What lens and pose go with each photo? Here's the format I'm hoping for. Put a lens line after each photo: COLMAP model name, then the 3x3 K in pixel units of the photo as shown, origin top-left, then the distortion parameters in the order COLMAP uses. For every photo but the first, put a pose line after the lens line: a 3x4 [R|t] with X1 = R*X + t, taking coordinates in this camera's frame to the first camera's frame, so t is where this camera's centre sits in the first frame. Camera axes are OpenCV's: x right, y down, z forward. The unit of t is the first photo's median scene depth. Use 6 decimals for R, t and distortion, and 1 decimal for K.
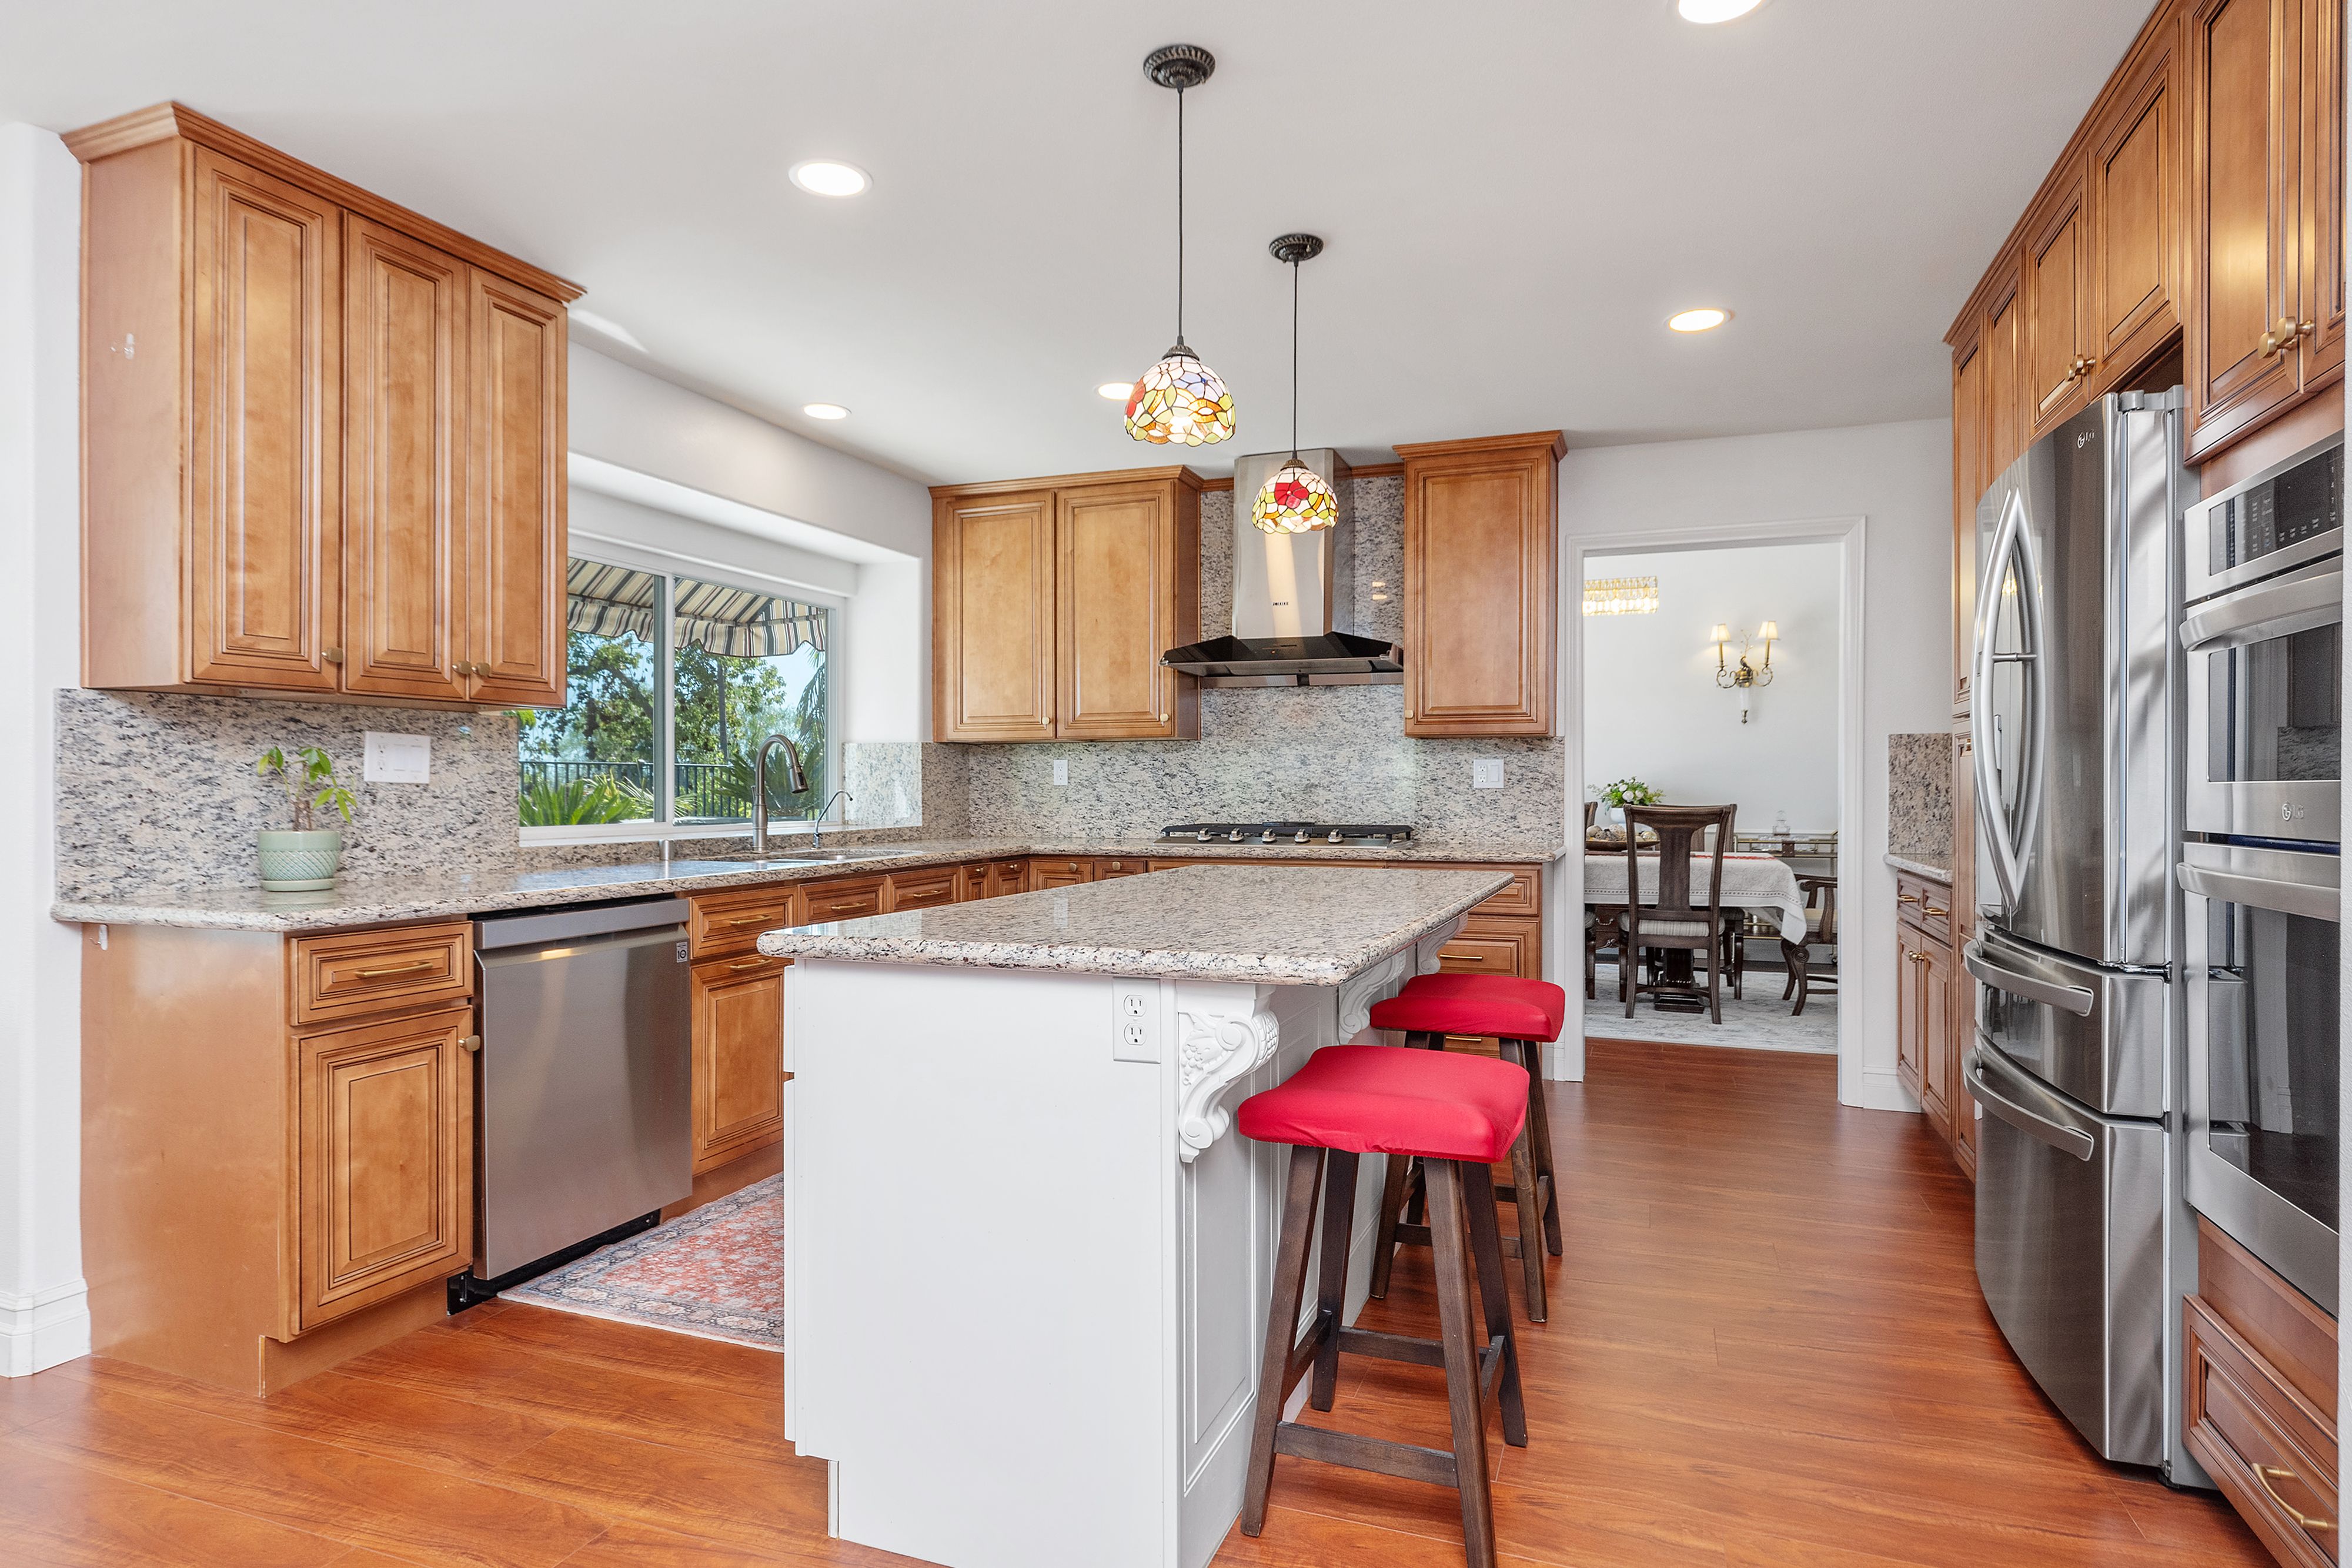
lens RADIAL K [[1335.5, 0, 1157.3], [0, 1335.5, 781.1], [0, 0, 1]] dist [0.013670, -0.004092]
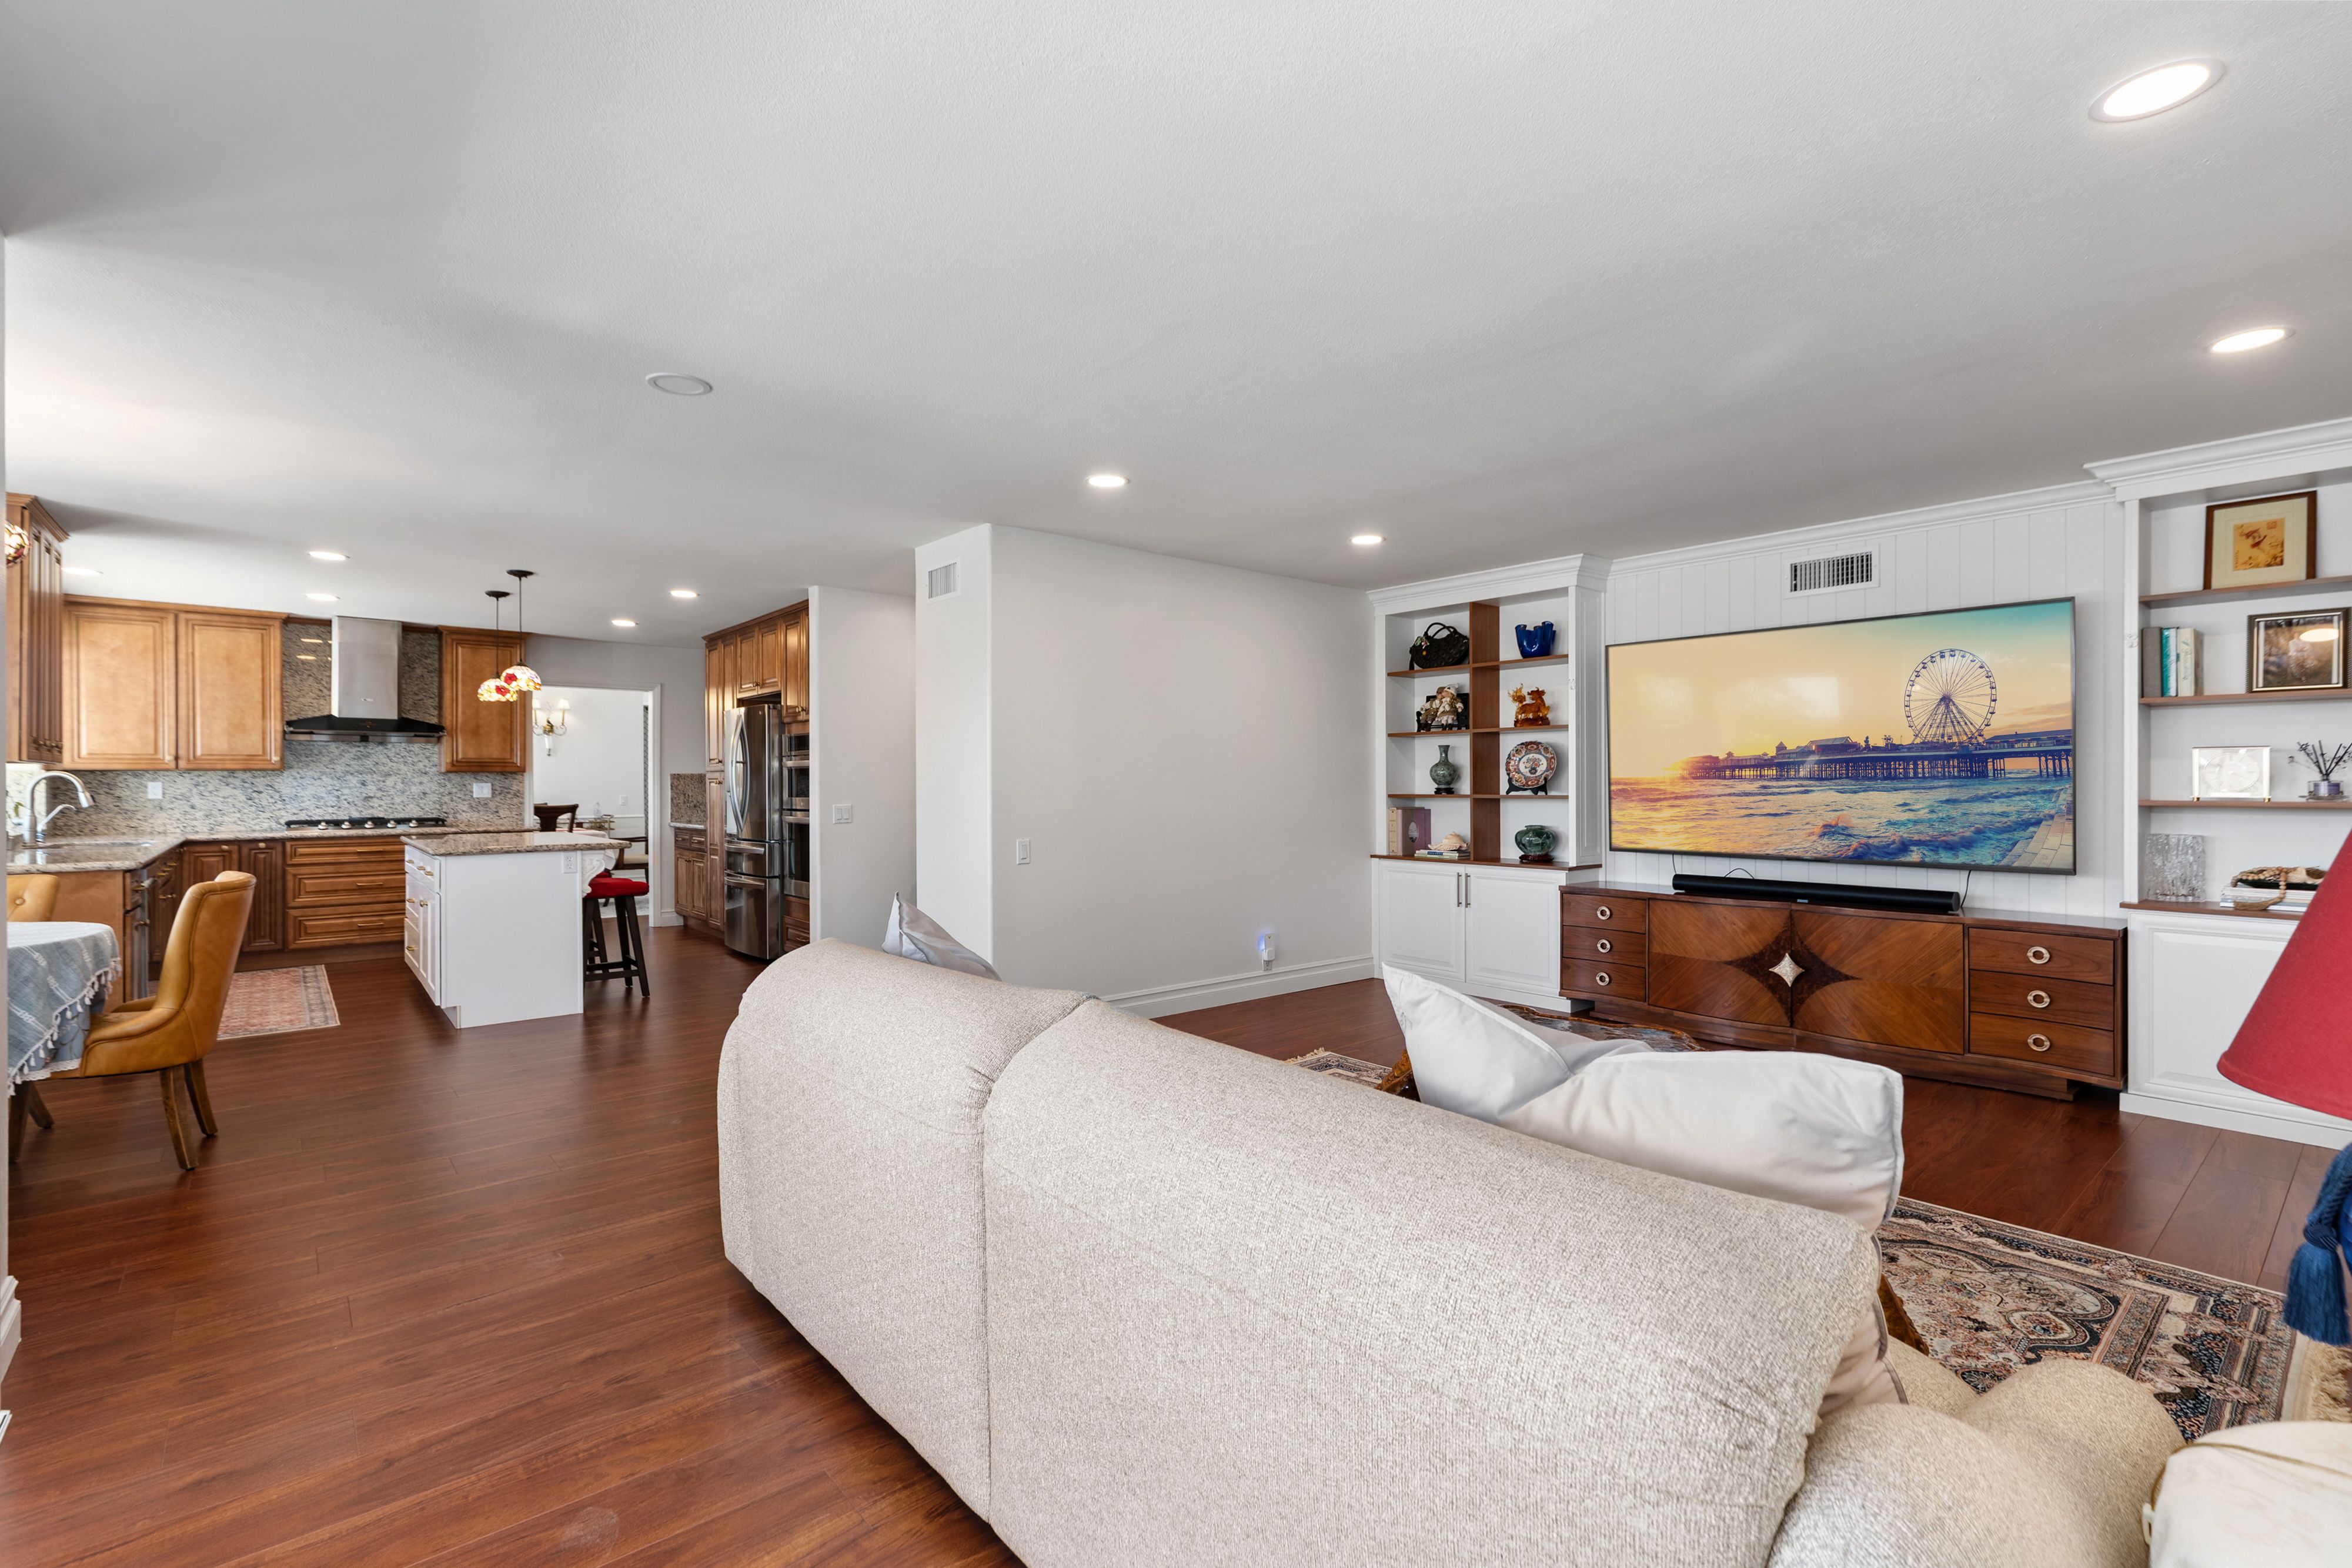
lens RADIAL K [[1074.3, 0, 1168.2], [0, 1074.3, 787.4], [0, 0, 1]] dist [0.006502, -0.000441]
pose [[0.498870, -0.003979, 0.866668, -1.159097], [-0.000214, 0.999989, 0.004715, -0.032406], [-0.866677, -0.002537, 0.498864, -1.262969]]
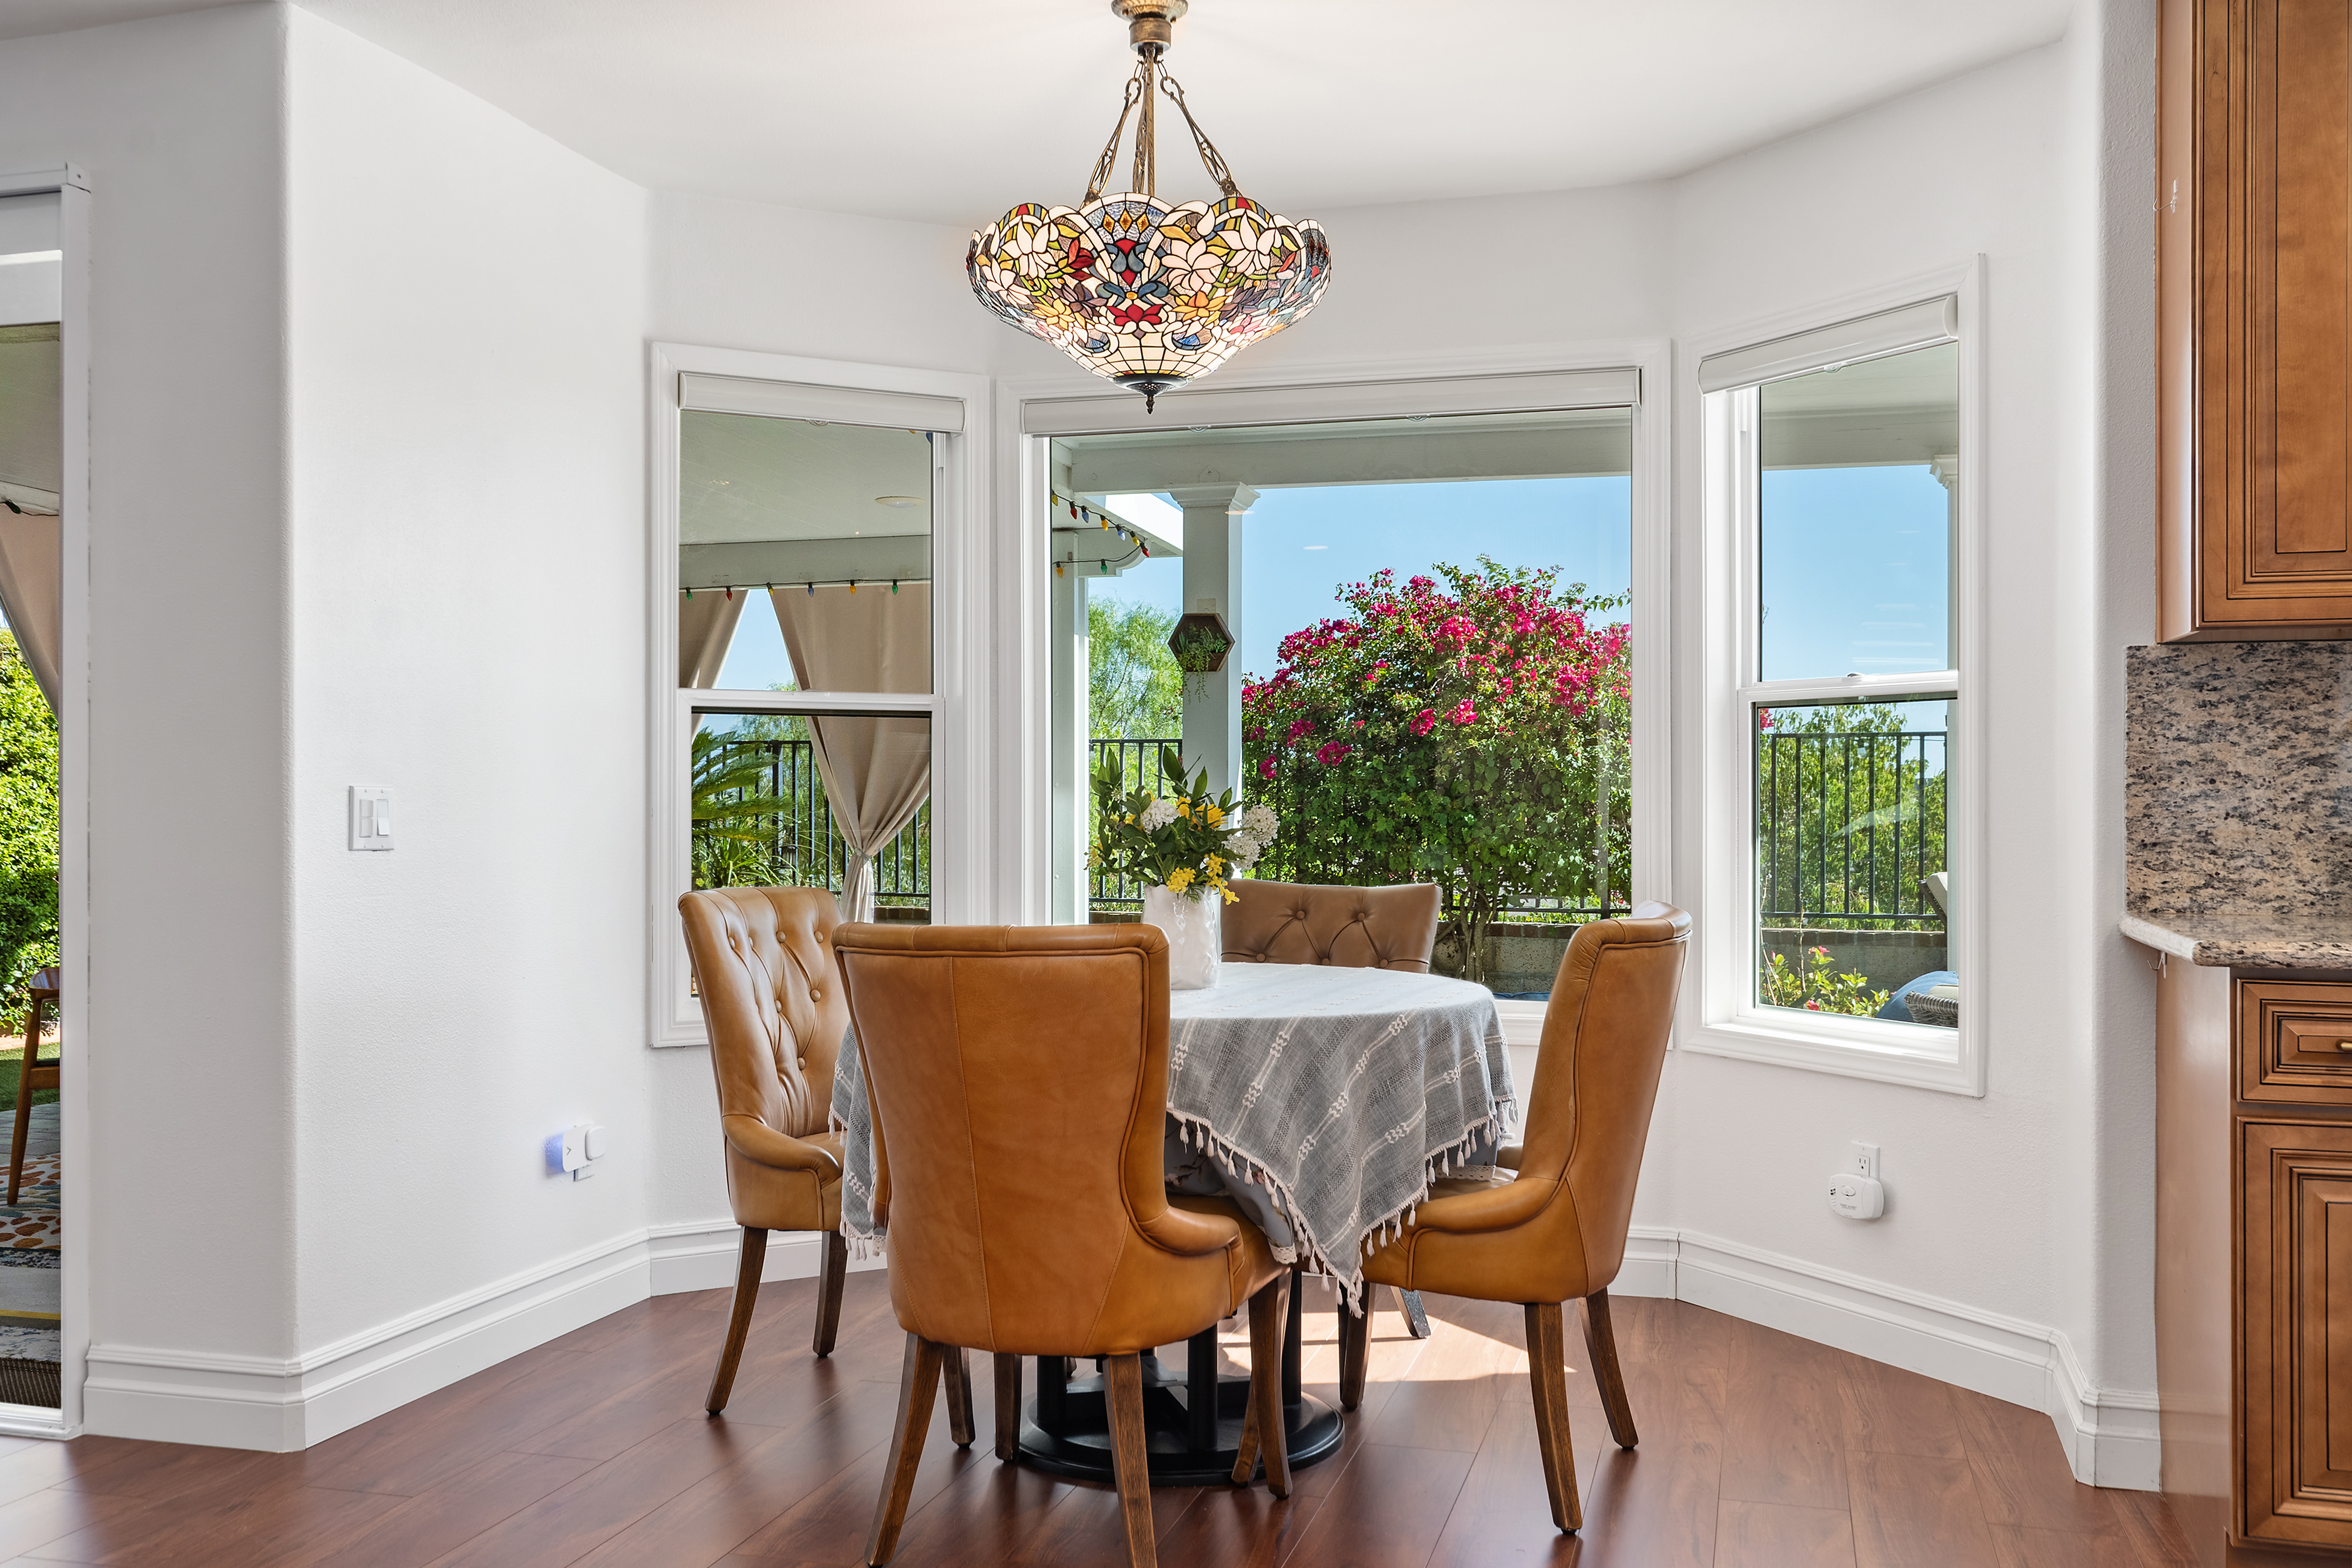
lens RADIAL K [[2149.9, 0, 1179.9], [0, 2149.9, 777.9], [0, 0, 1]] dist [0.063984, 0.000000]
pose [[0.072833, -0.007258, -0.997318, 0.408406], [0.005728, 0.999960, -0.006859, 0.013870], [0.997328, -0.005213, 0.072872, 0.315257]]
